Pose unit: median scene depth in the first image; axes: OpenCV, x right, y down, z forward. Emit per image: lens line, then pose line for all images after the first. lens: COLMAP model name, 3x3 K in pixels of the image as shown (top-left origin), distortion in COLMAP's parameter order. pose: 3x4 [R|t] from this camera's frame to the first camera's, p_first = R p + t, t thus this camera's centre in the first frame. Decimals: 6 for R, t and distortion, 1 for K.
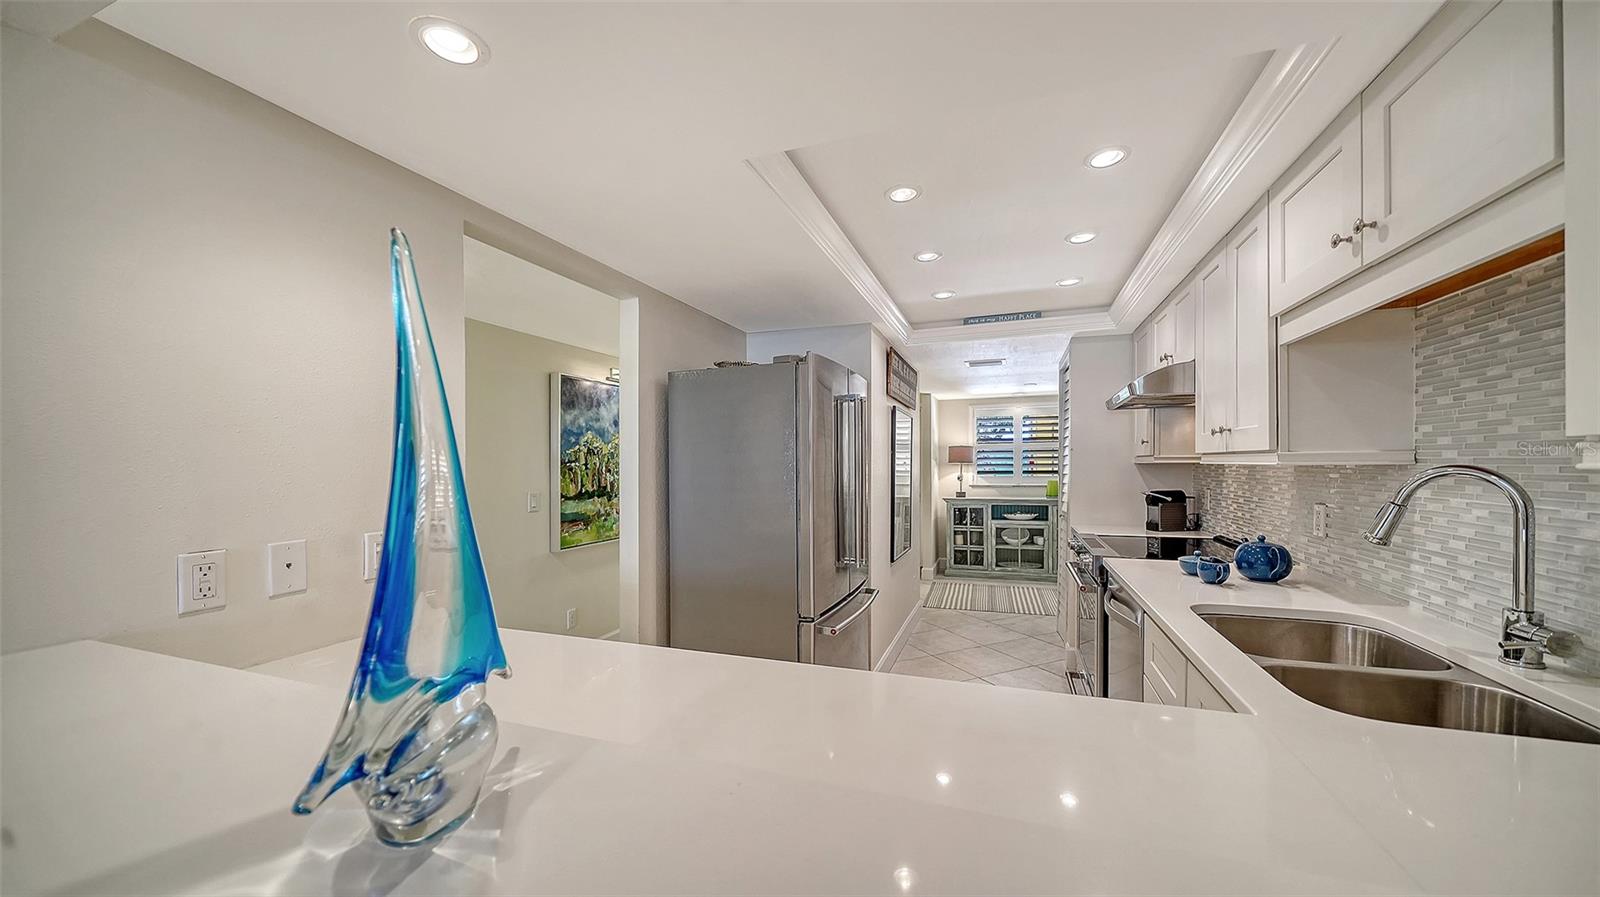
lens RADIAL K [[570.7, 0, 788.6], [0, 570.7, 470.3], [0, 0, 1]] dist [-0.003016, -0.000988]
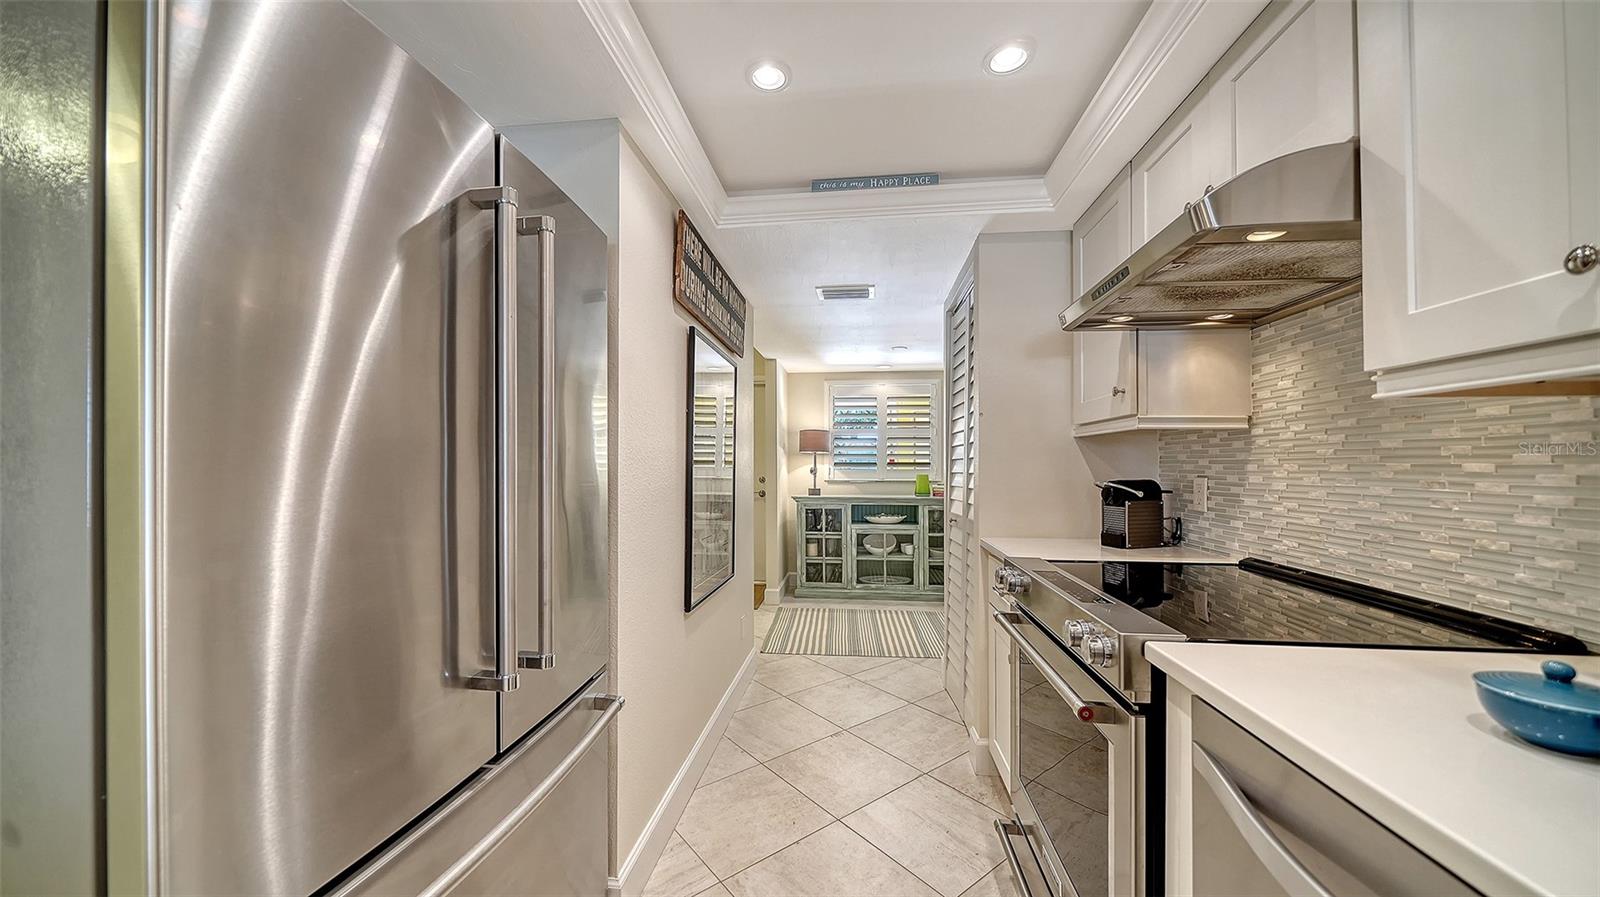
lens RADIAL K [[570.7, 0, 788.0], [0, 570.7, 460.1], [0, 0, 1]] dist [-0.003016, -0.000988]
pose [[0.971941, 0.009080, 0.235048, 0.103732], [-0.004735, 0.999807, -0.019044, 0.017418], [-0.235176, 0.017397, 0.971797, 0.312385]]
